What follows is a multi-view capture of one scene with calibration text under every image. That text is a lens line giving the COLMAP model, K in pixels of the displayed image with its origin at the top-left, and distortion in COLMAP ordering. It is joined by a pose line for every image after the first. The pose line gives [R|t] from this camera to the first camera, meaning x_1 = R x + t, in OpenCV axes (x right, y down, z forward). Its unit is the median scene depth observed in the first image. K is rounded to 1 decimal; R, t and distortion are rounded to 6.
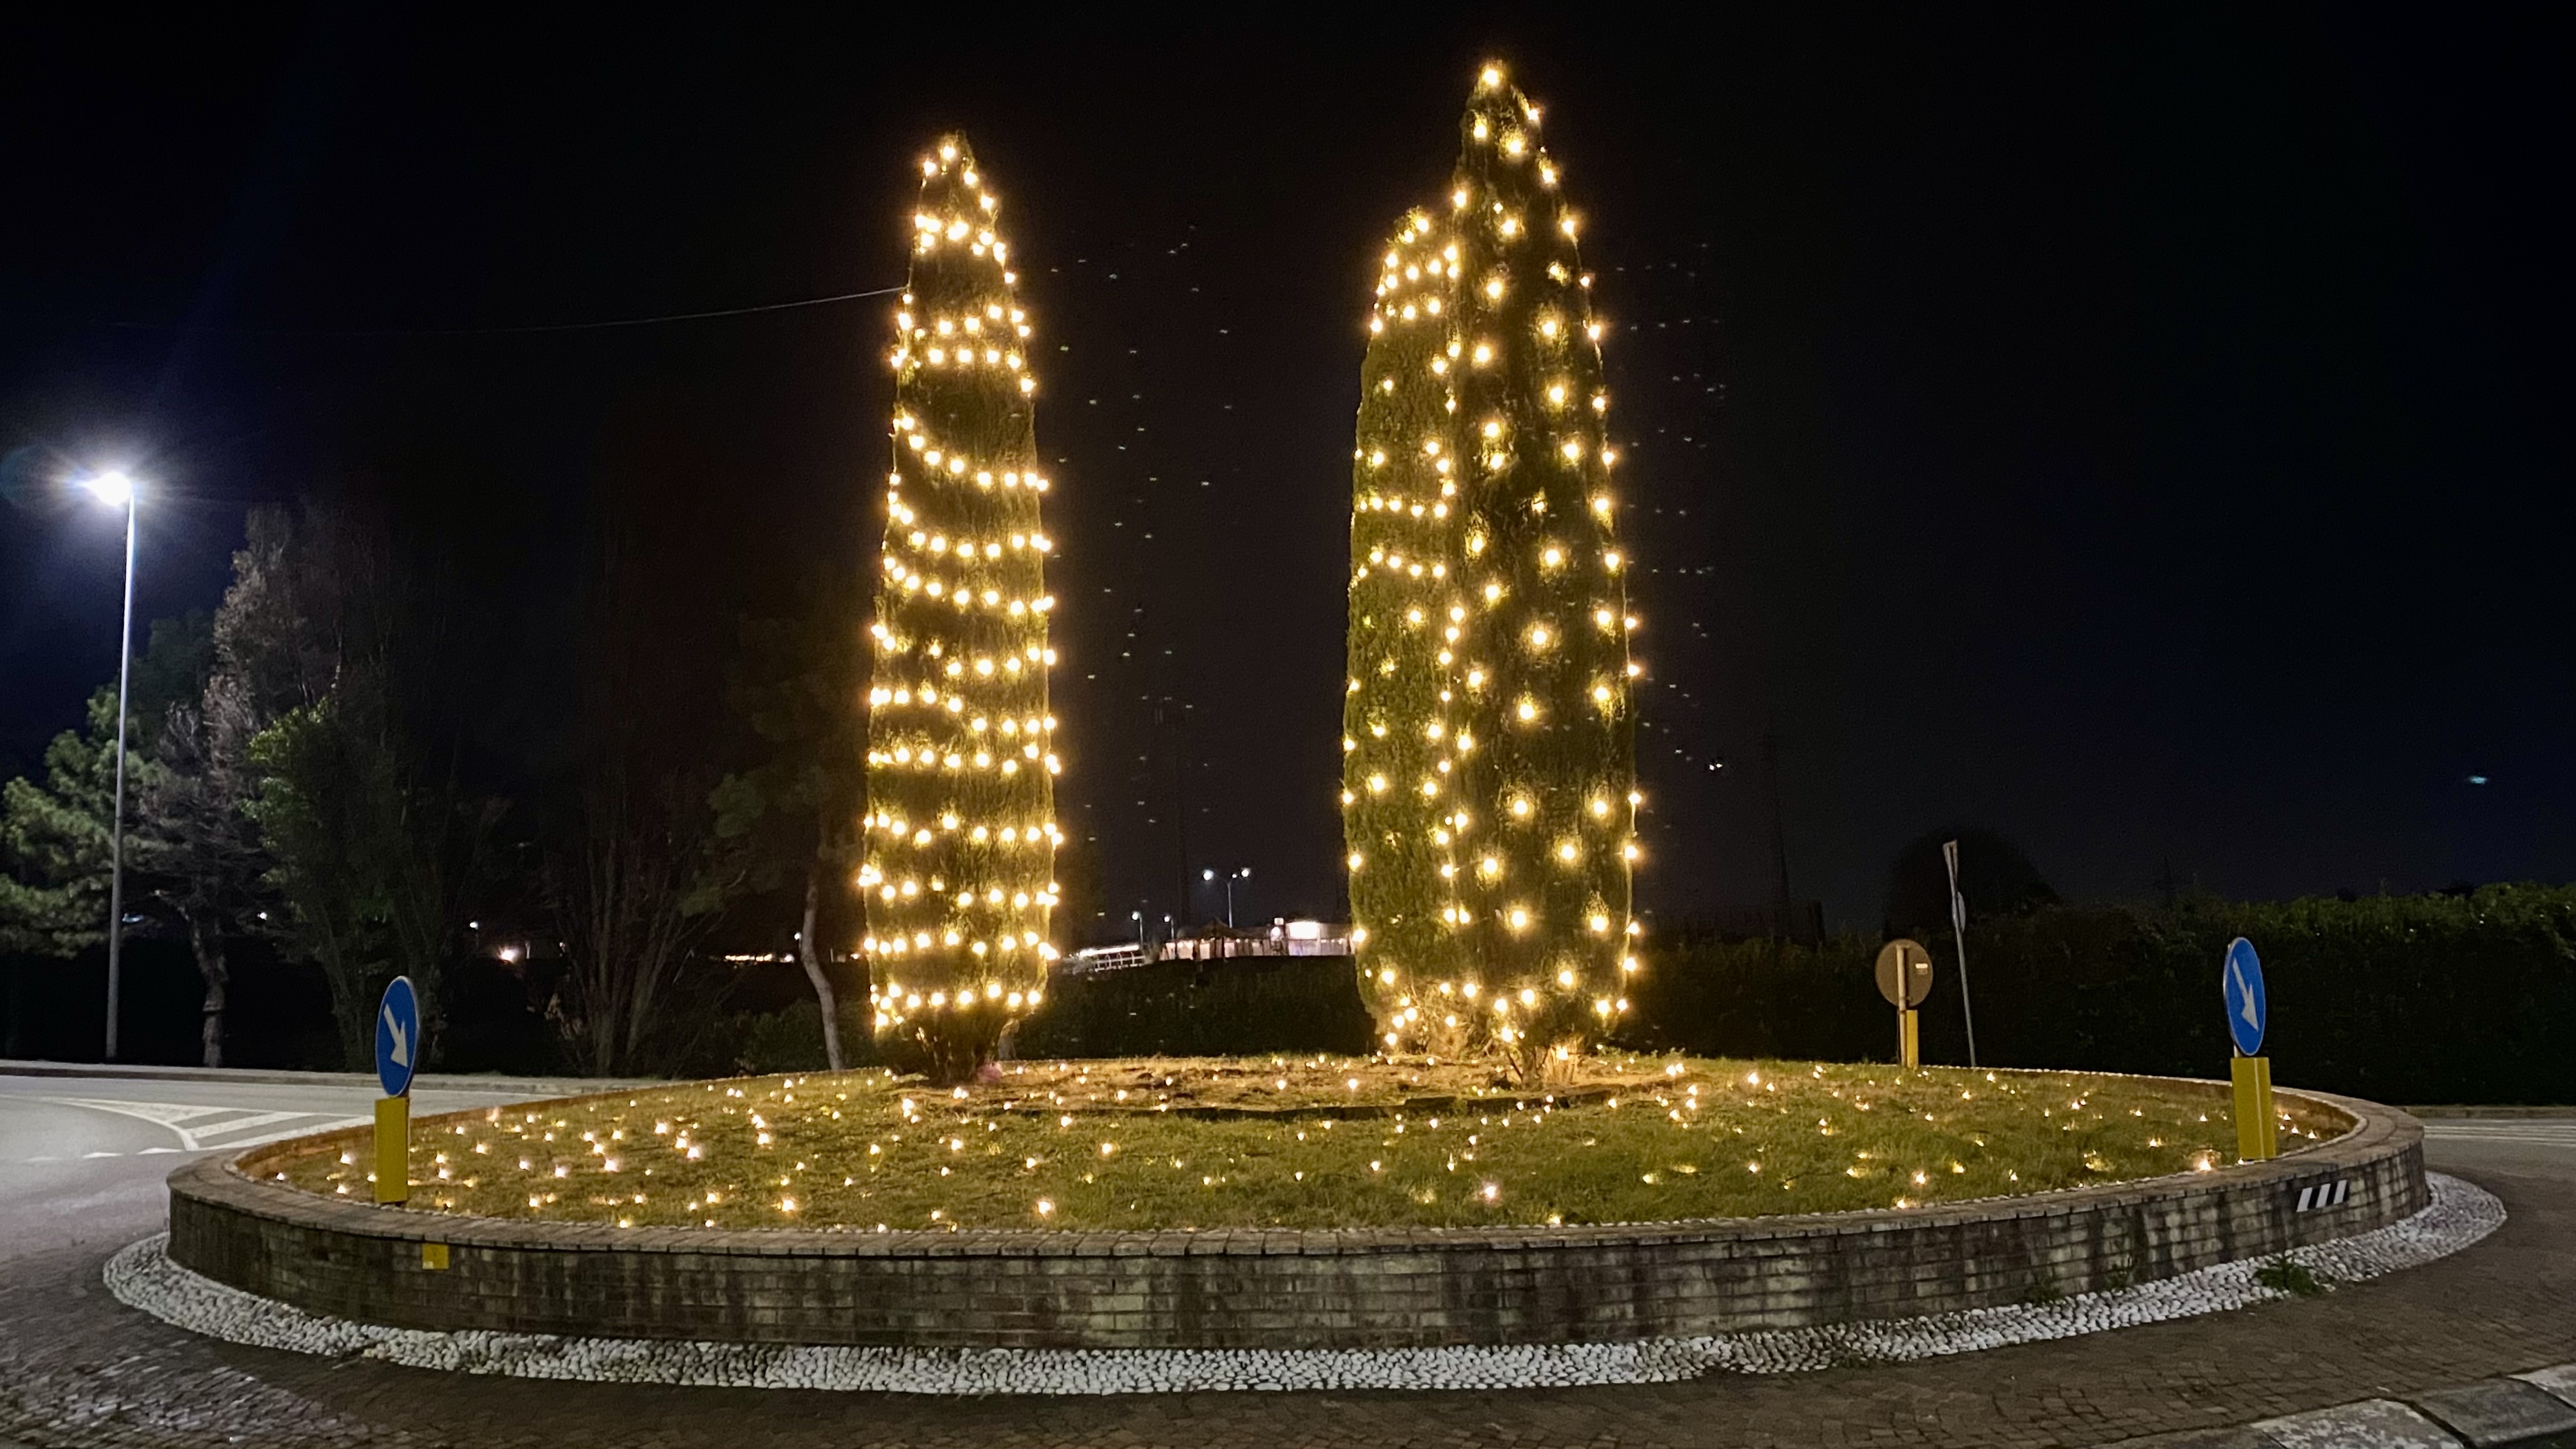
lens RADIAL K [[2294.2, 0, 1287.5], [0, 2294.2, 669.7], [0, 0, 1]] dist [0.162074, -0.475779]
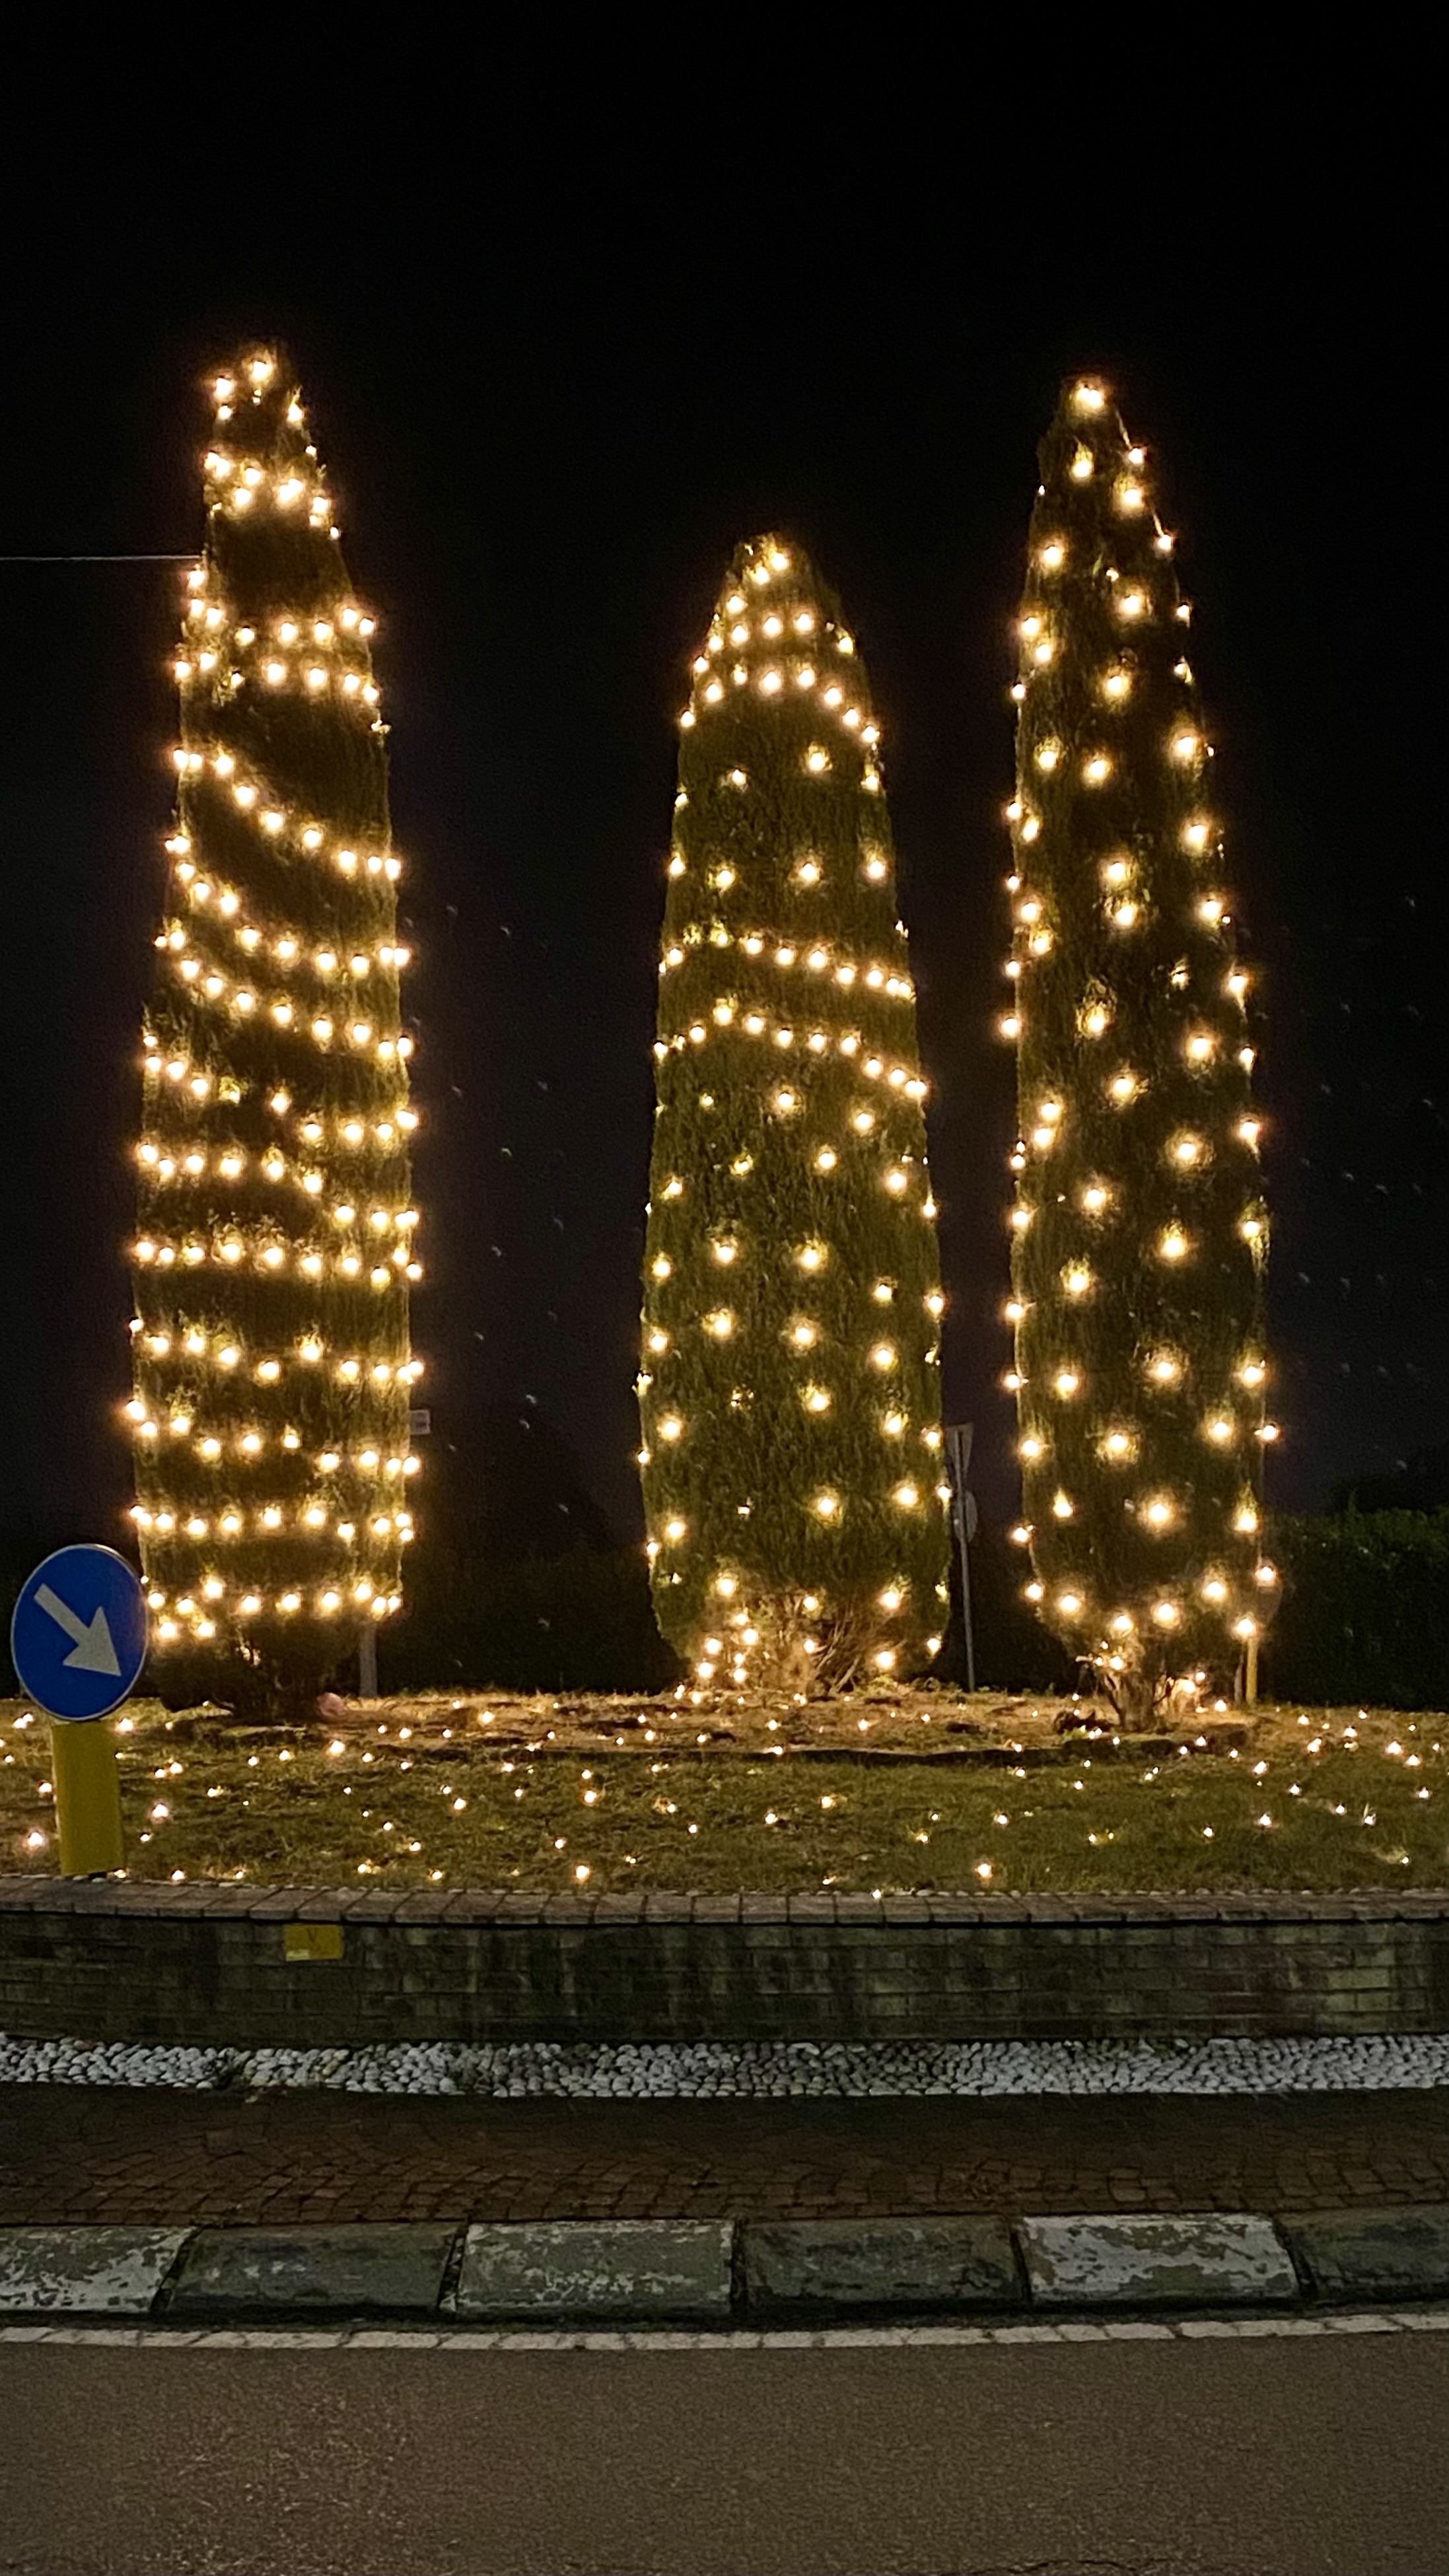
lens RADIAL K [[3339.3, 0, 724.5], [0, 3339.3, 1288.0], [0, 0, 1]] dist [0.223786, -0.795120]
pose [[0.924458, 0.054671, 0.377343, -0.426694], [-0.068571, 0.997370, 0.023490, 0.015118], [-0.375066, -0.047590, 0.925776, 0.013537]]
